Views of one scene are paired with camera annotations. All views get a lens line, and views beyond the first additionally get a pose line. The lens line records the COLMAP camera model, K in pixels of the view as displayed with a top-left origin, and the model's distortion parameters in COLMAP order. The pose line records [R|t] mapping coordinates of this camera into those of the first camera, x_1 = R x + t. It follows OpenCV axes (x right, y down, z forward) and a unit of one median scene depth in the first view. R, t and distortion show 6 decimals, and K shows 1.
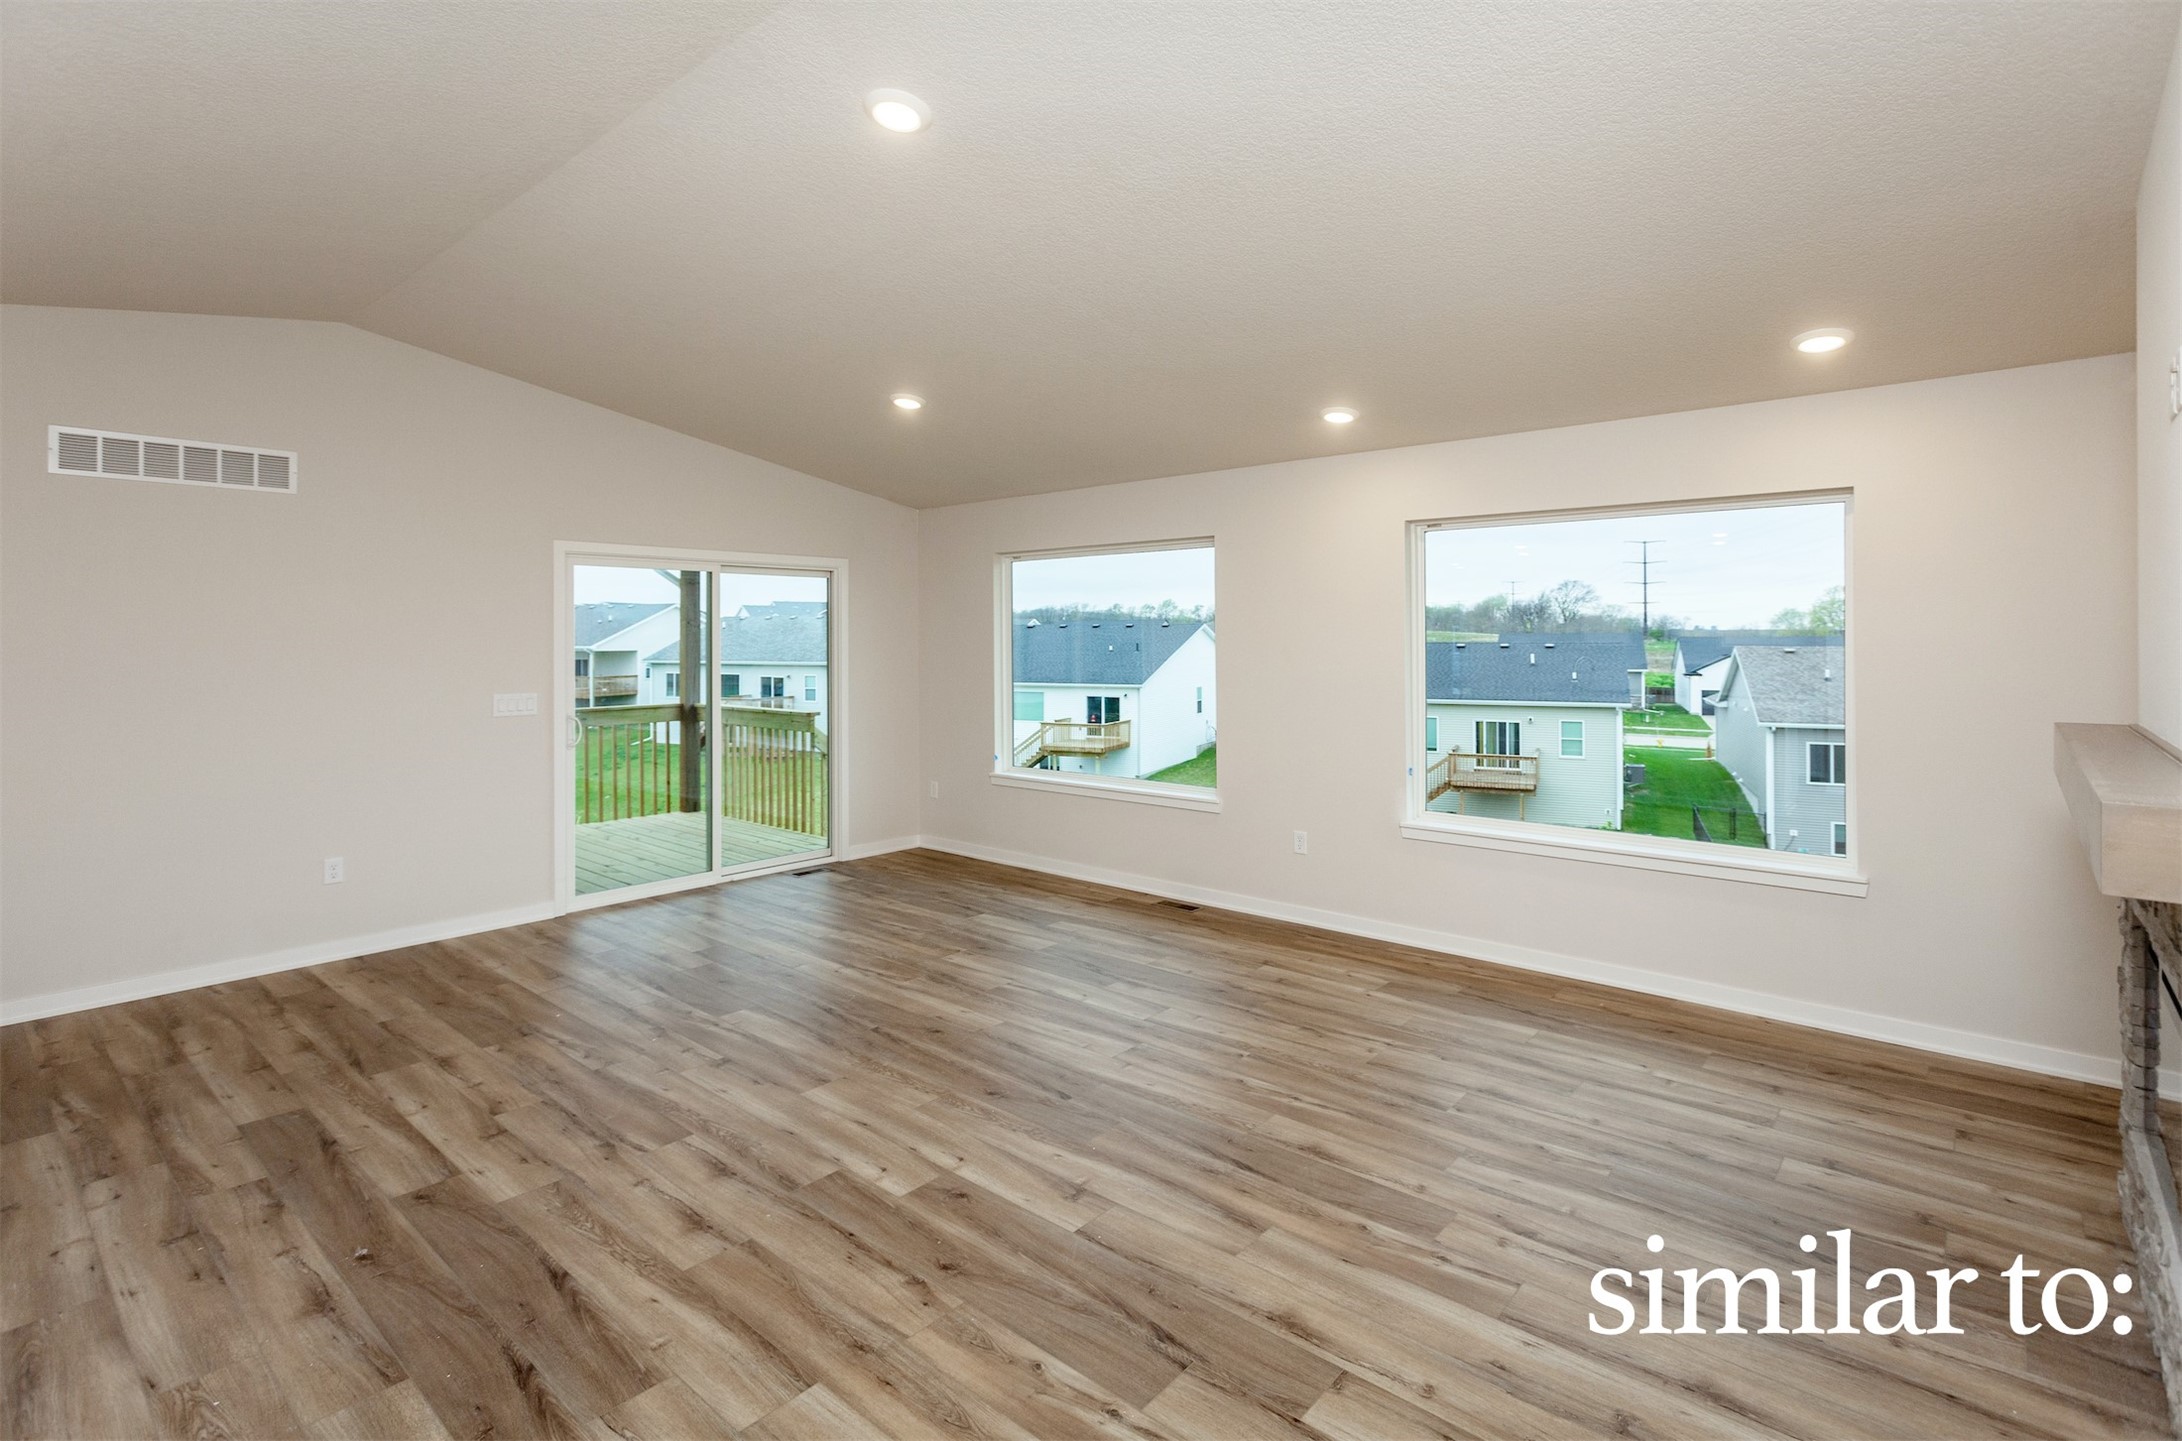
lens RADIAL K [[1033.2, 0, 1097.5], [0, 1033.2, 661.9], [0, 0, 1]] dist [-0.000987, 0.001355]
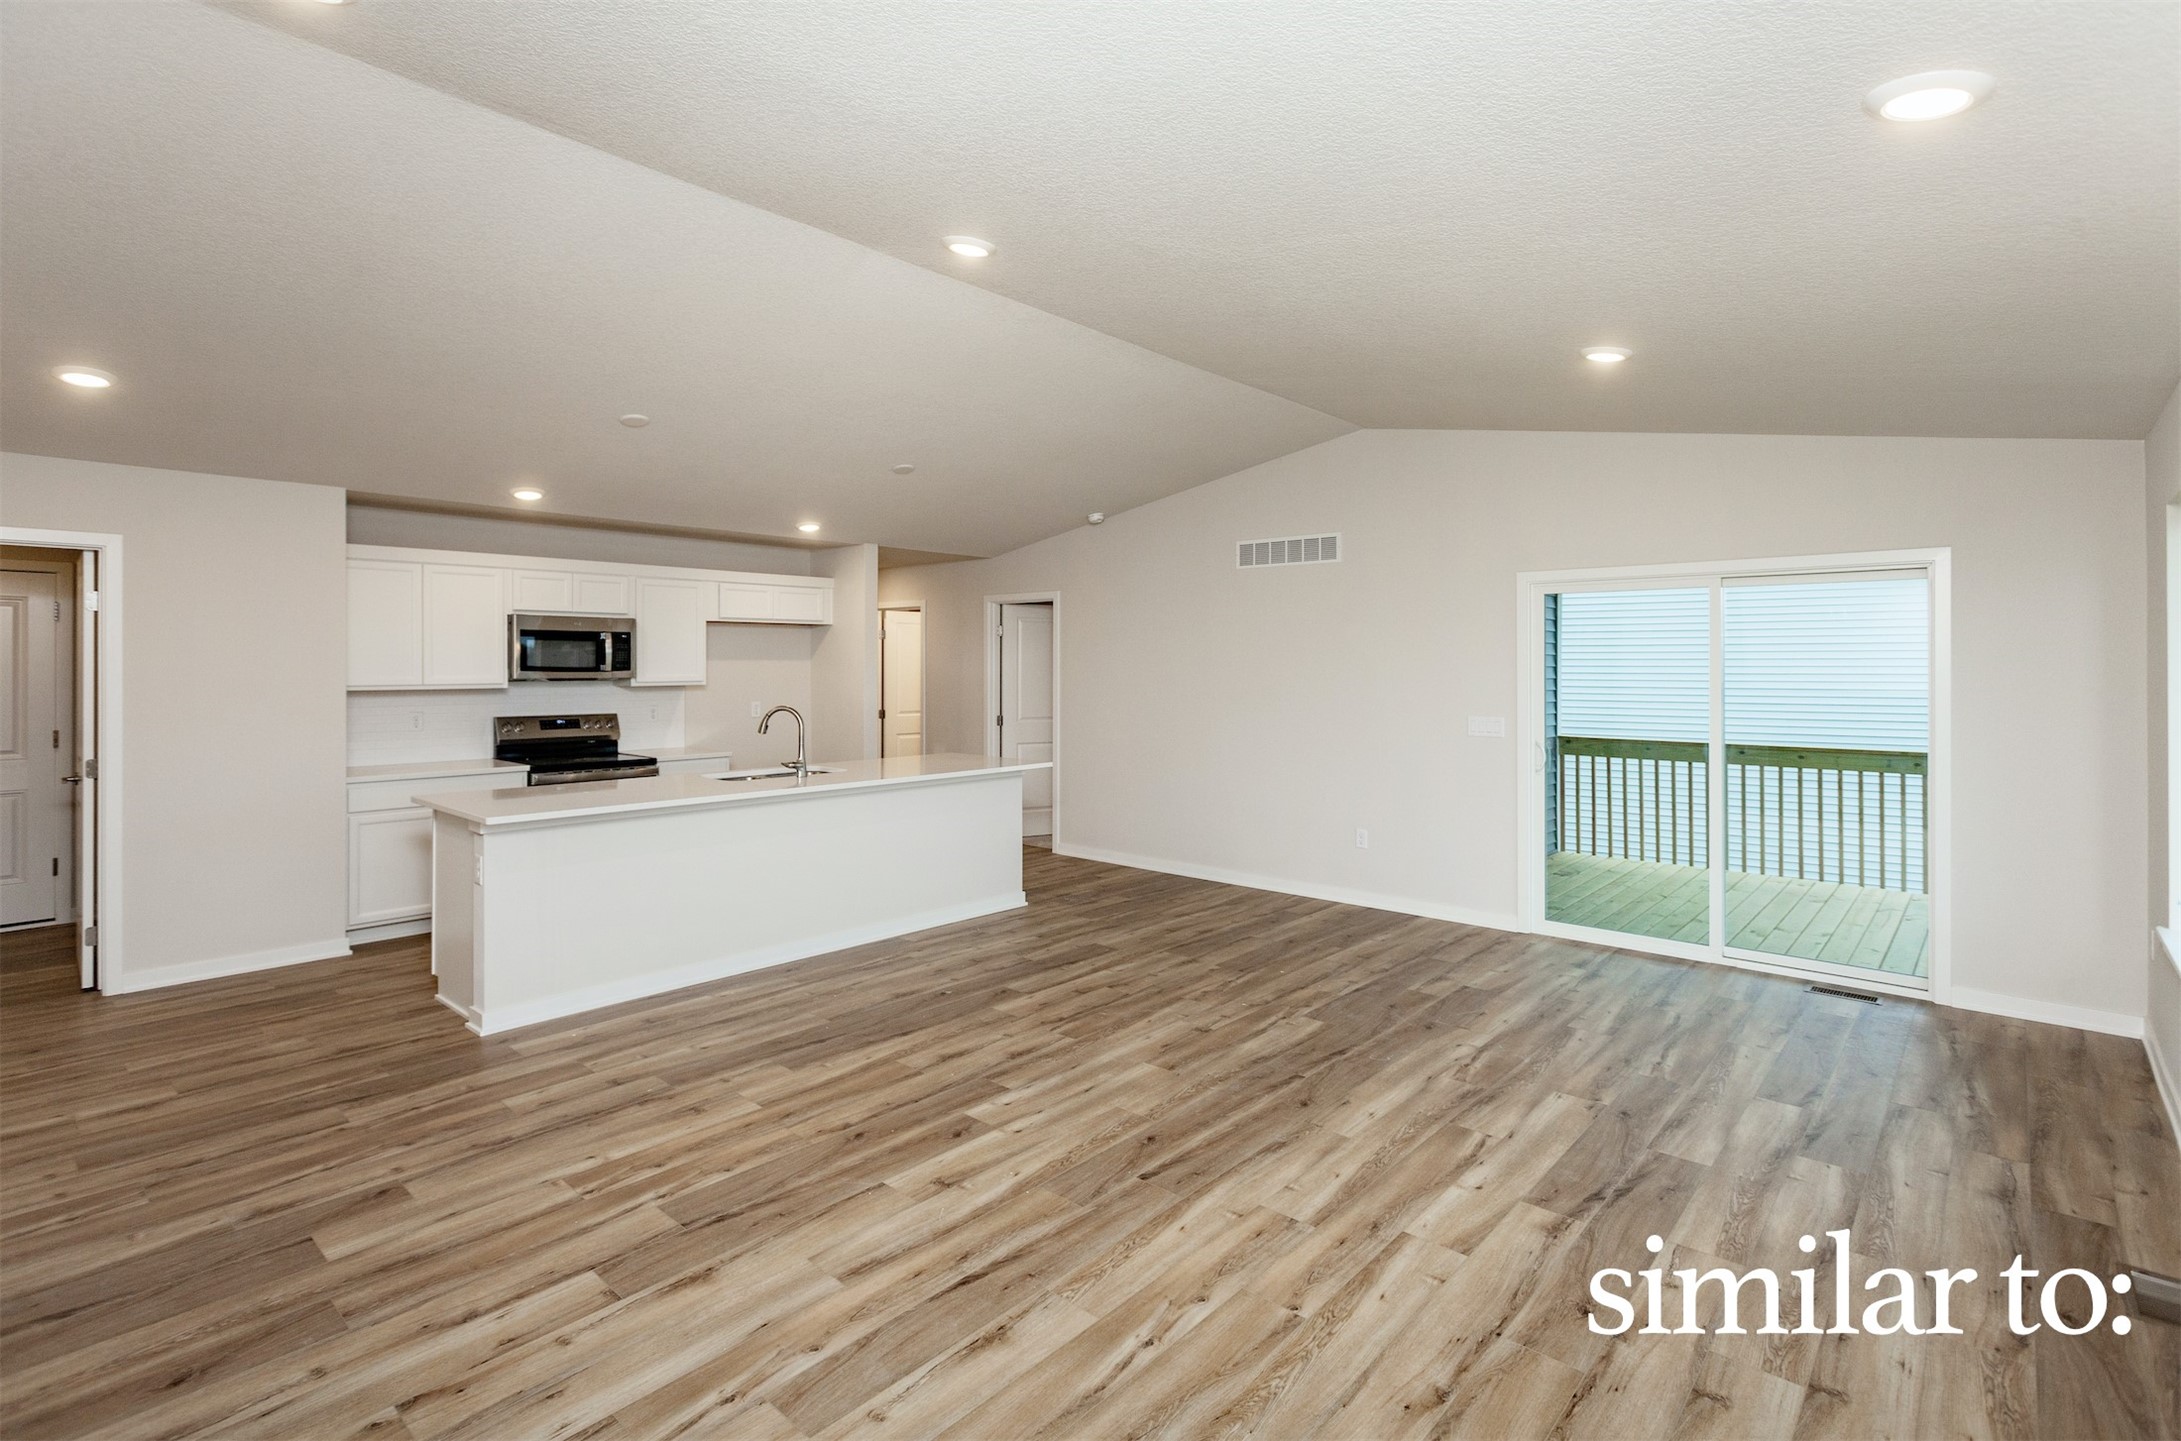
lens RADIAL K [[1032.7, 0, 1097.0], [0, 1032.7, 661.9], [0, 0, 1]] dist [-0.000987, 0.001355]
pose [[-0.014347, -0.000653, -0.999897, 1.051099], [-0.024141, 0.999709, -0.000306, -0.032775], [0.999606, 0.024134, -0.014359, 1.157131]]
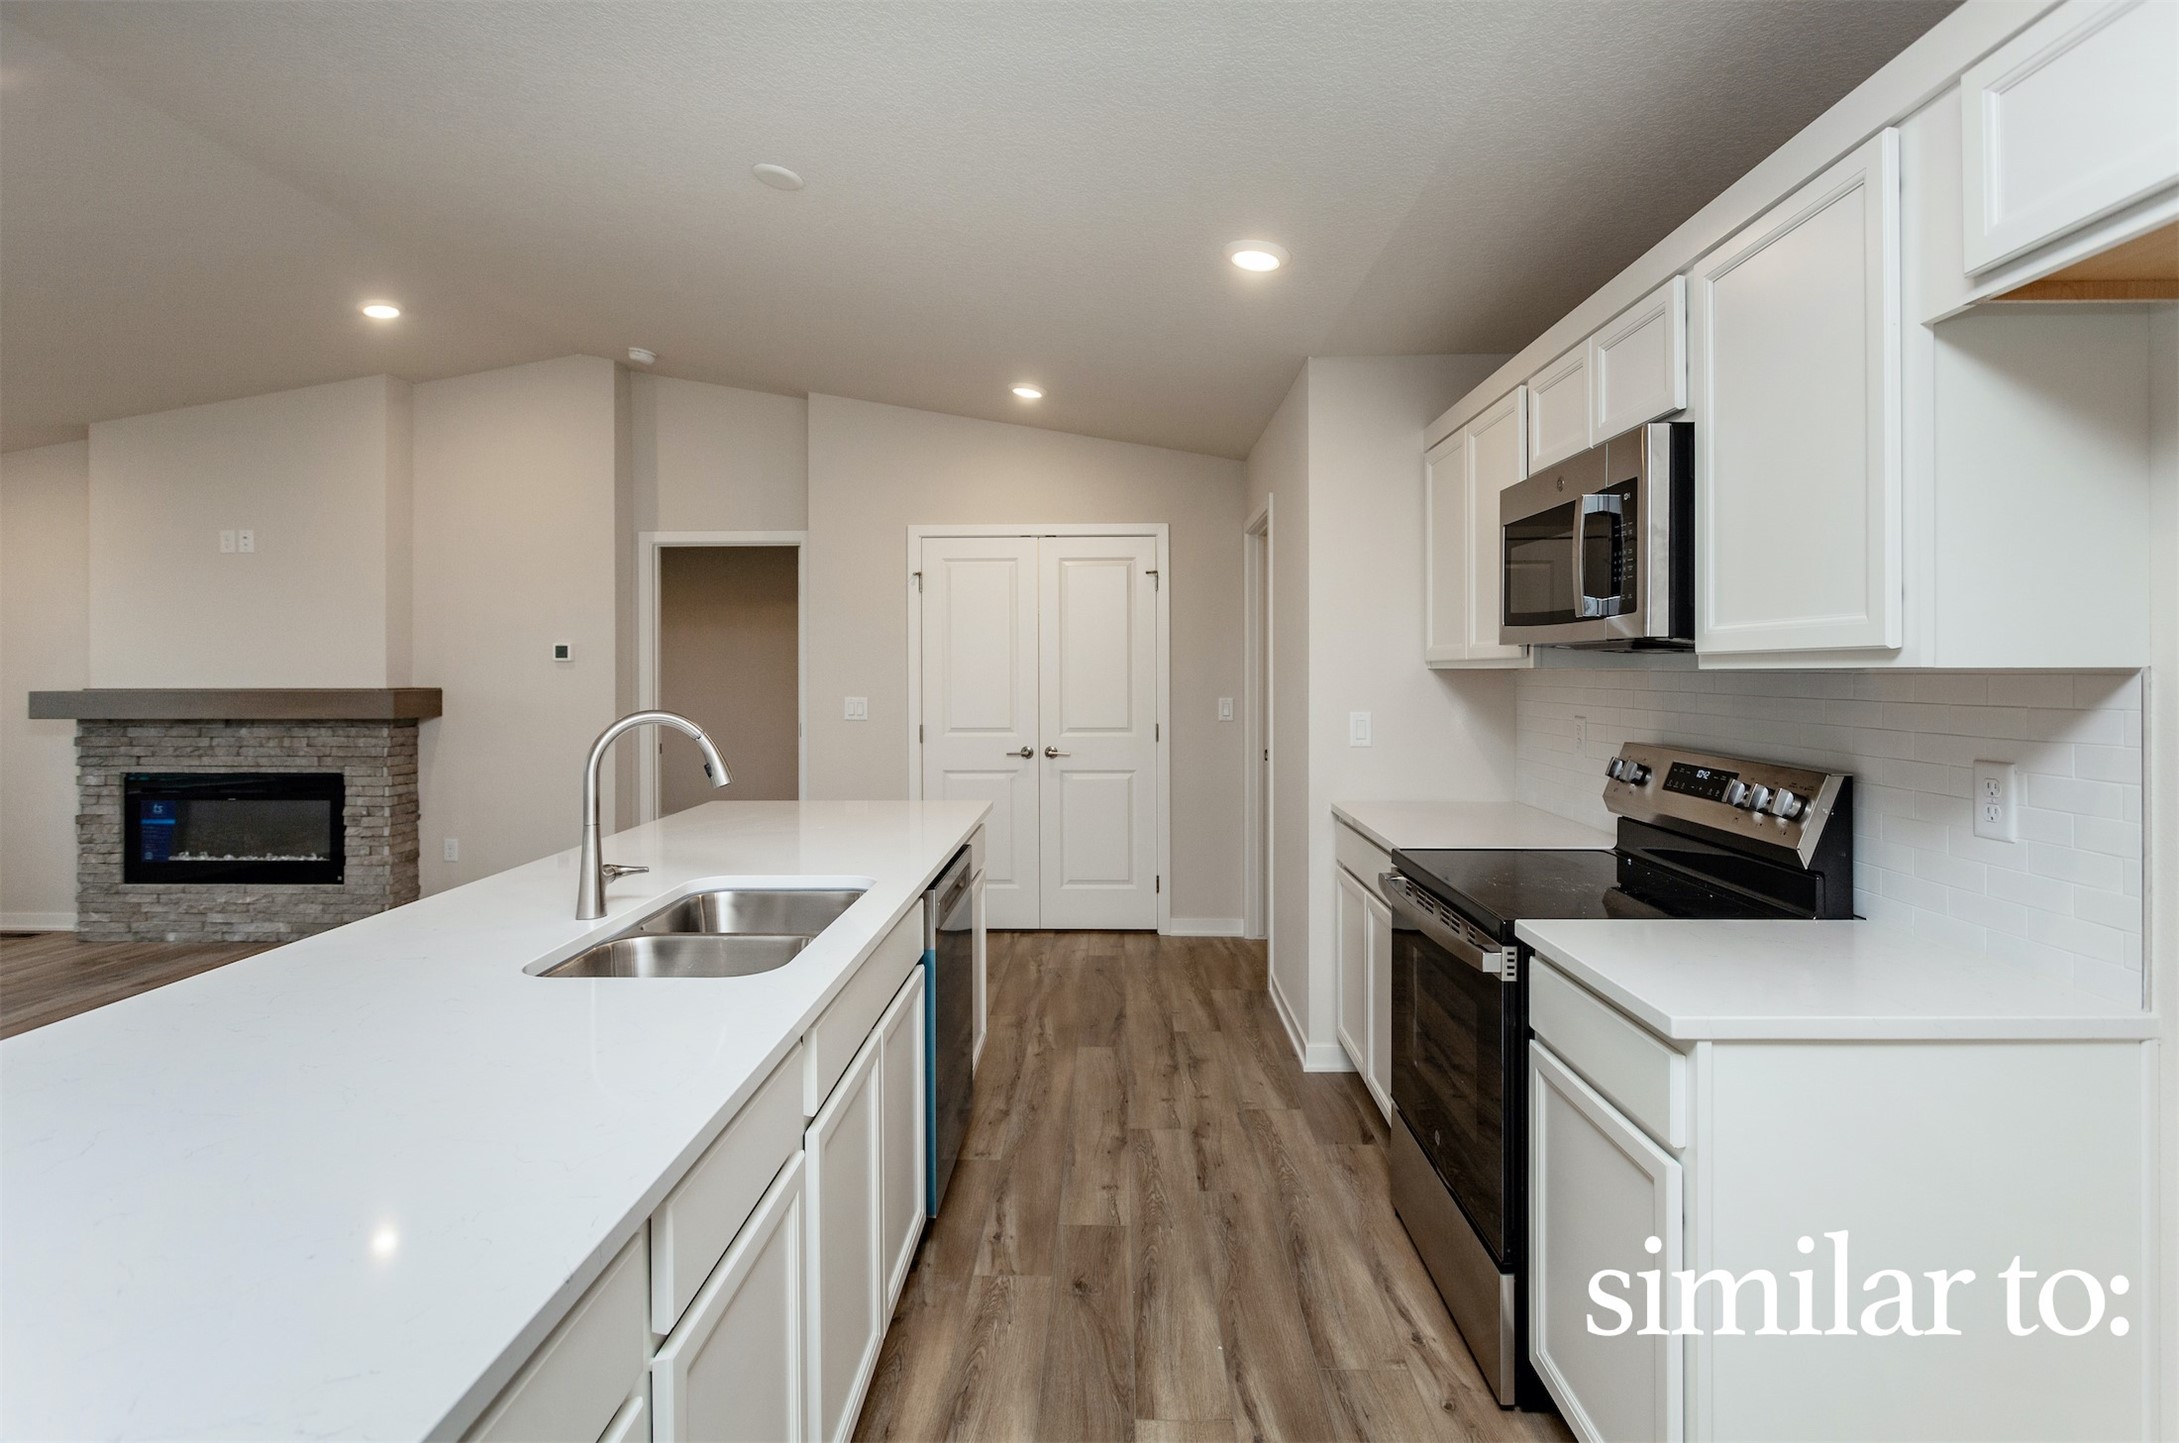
lens RADIAL K [[1054.0, 0, 1089.5], [0, 1054.0, 671.0], [0, 0, 1]] dist [0.002133, 0.001345]
pose [[-0.637236, 0.000830, 0.770668, -1.666490], [0.020630, 0.999659, 0.015982, 0.032941], [-0.770392, 0.026083, -0.637037, 0.761342]]
